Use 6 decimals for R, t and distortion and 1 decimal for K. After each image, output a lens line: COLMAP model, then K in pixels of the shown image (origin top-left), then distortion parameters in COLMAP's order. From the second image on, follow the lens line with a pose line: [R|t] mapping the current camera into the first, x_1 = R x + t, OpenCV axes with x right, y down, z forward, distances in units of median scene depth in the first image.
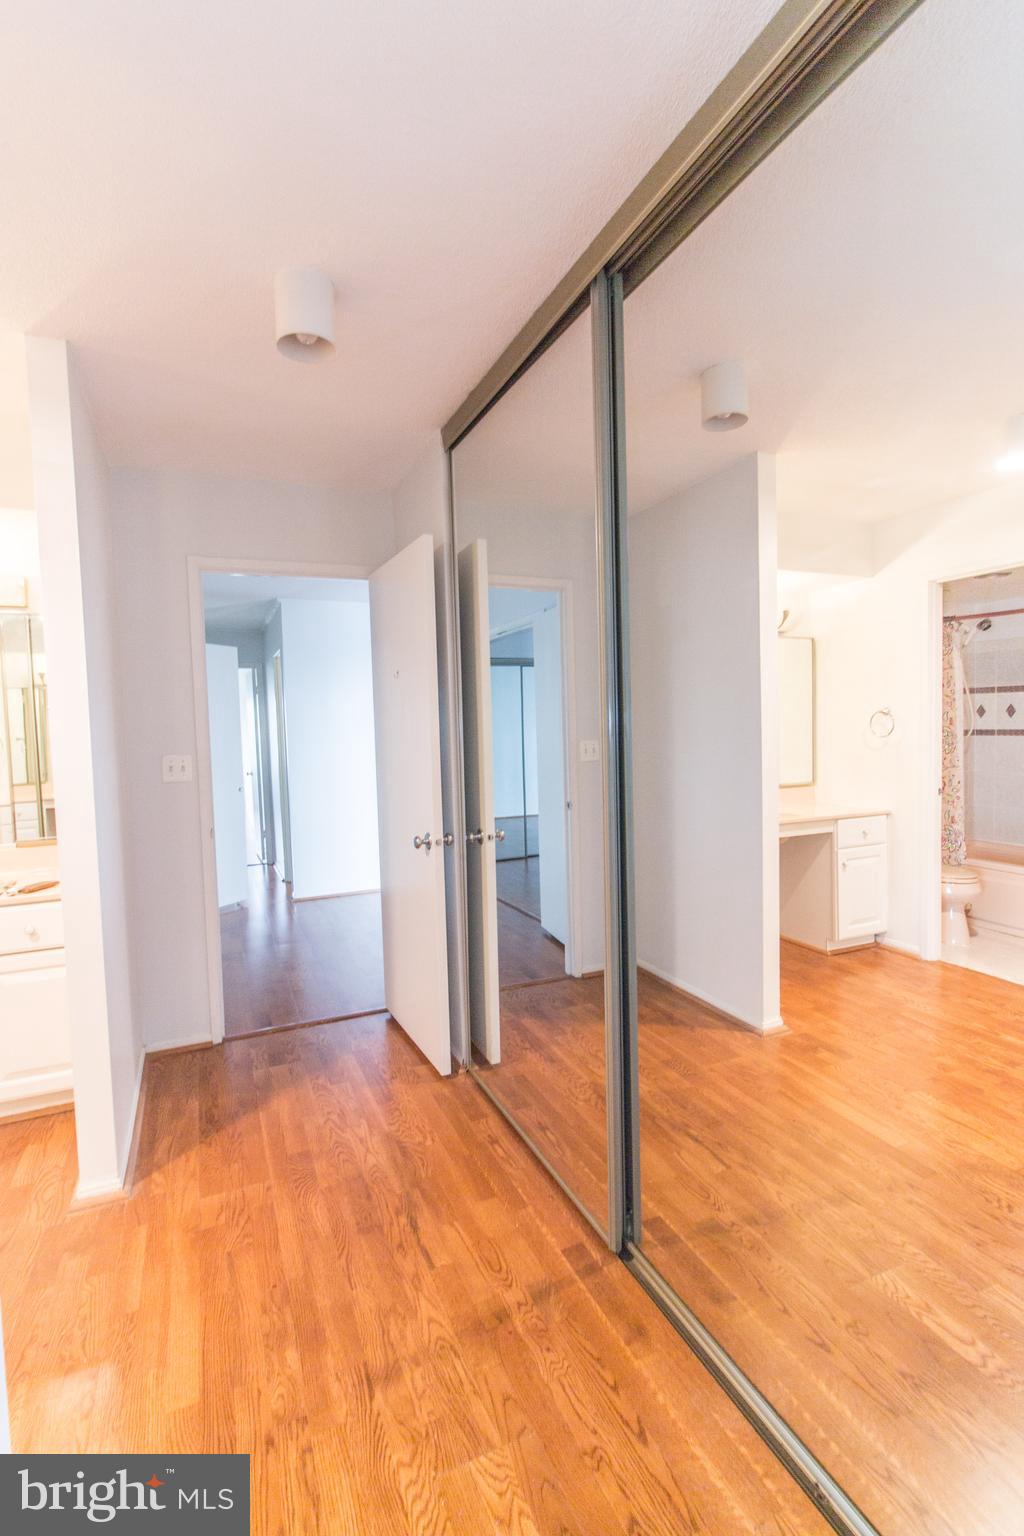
lens RADIAL K [[685.9, 0, 512.0], [0, 685.9, 768.0], [0, 0, 1]] dist [-0.026179, 0.000058]
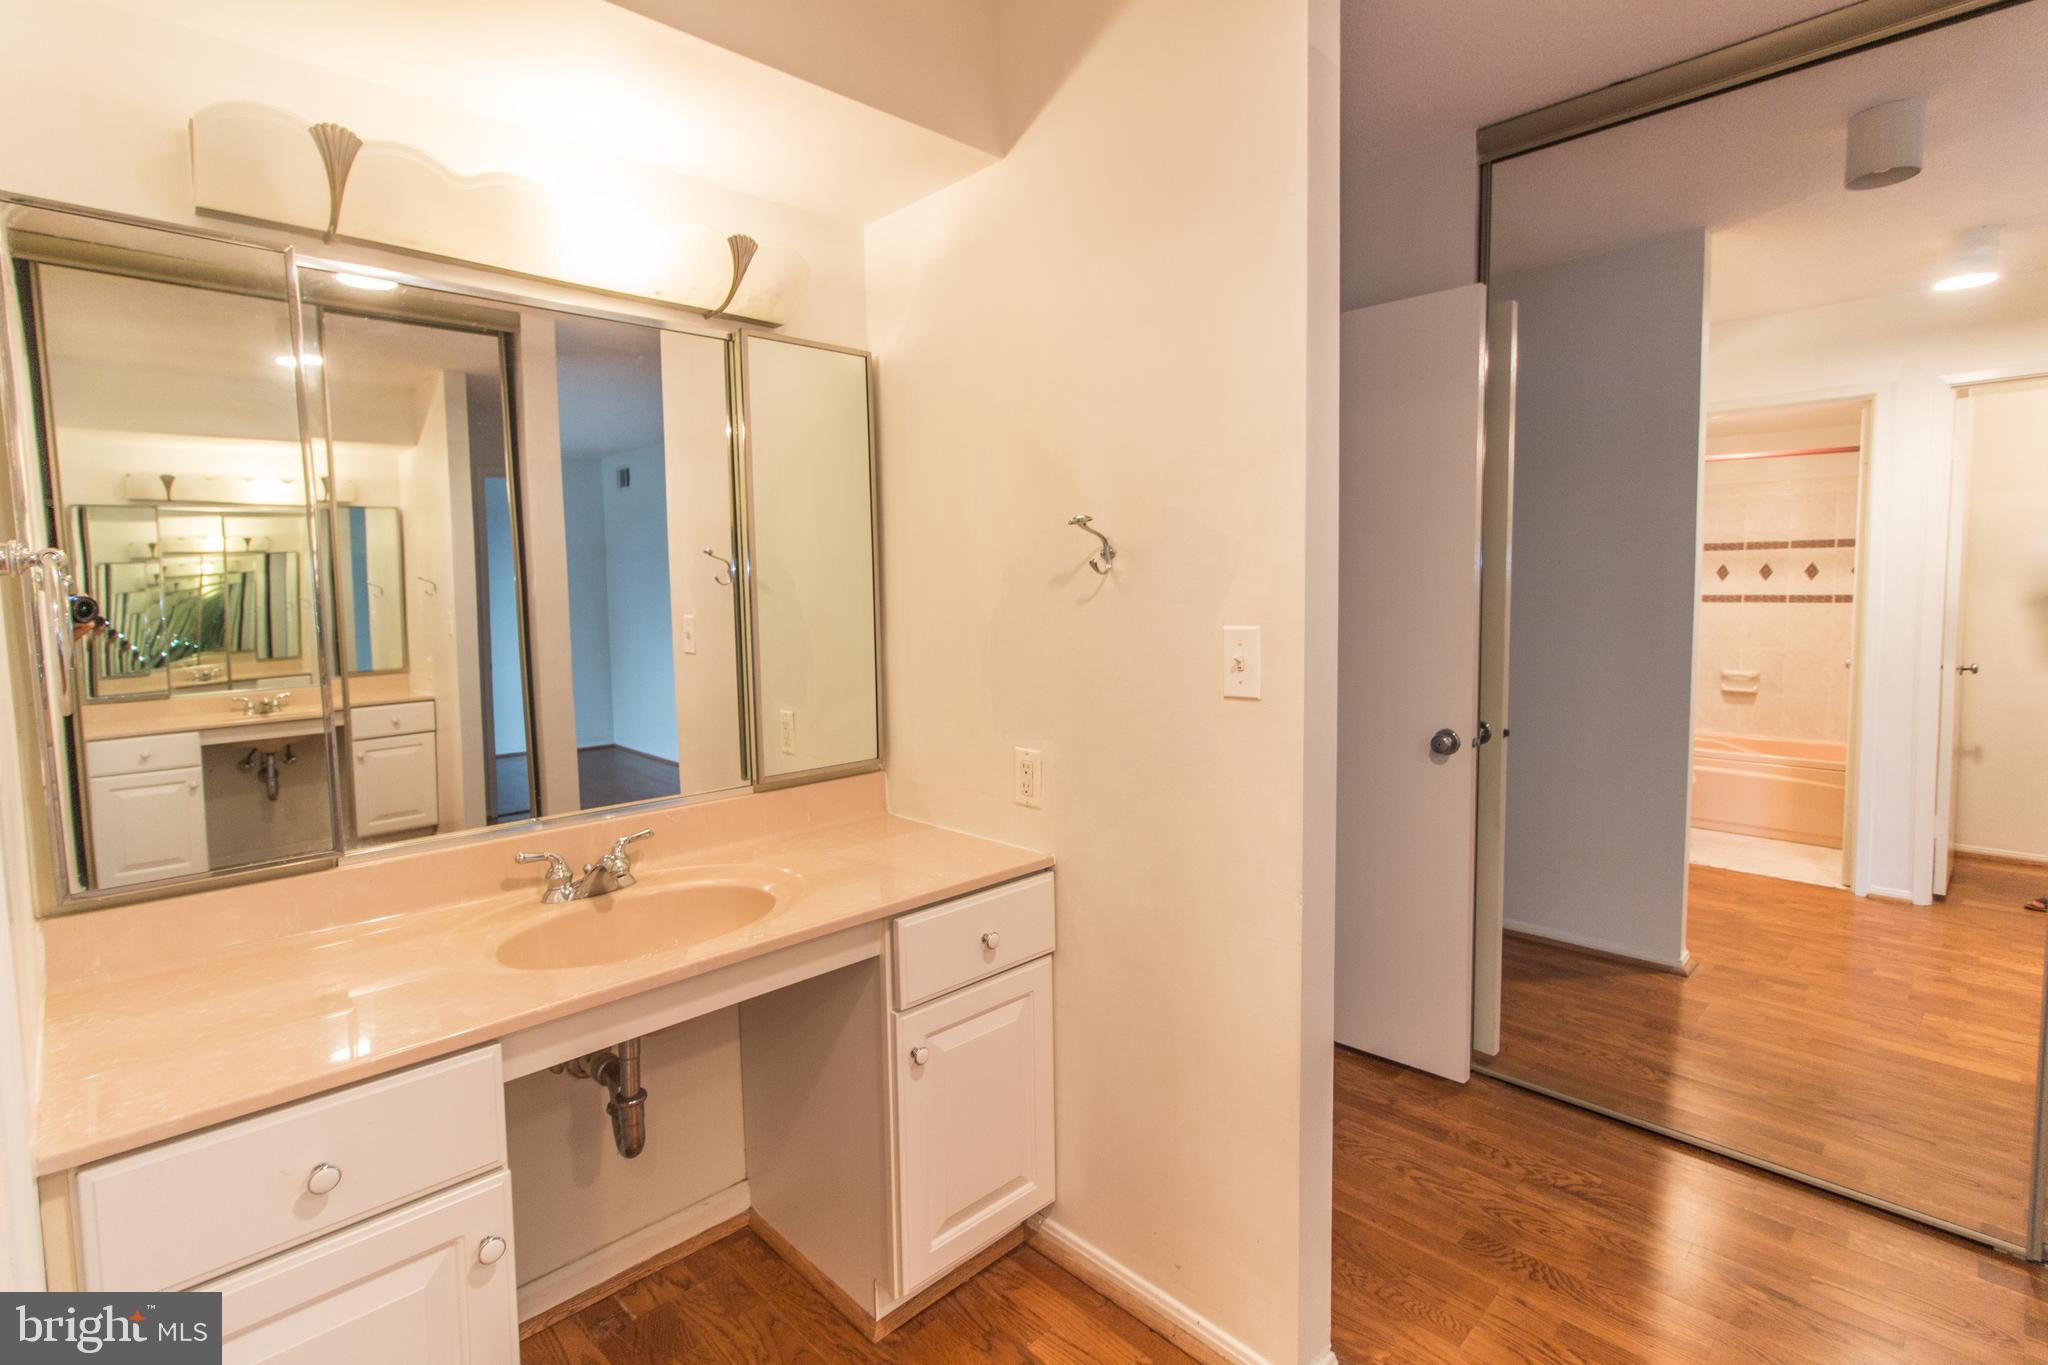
lens RADIAL K [[945.9, 0, 1024.0], [0, 945.9, 663.6], [0, 0, 1]] dist [0.000124, 0.000192]
pose [[0.939139, -0.012154, 0.343322, -0.844555], [0.006415, 0.999820, 0.017846, 0.008896], [-0.343477, -0.014558, 0.939048, 0.266666]]
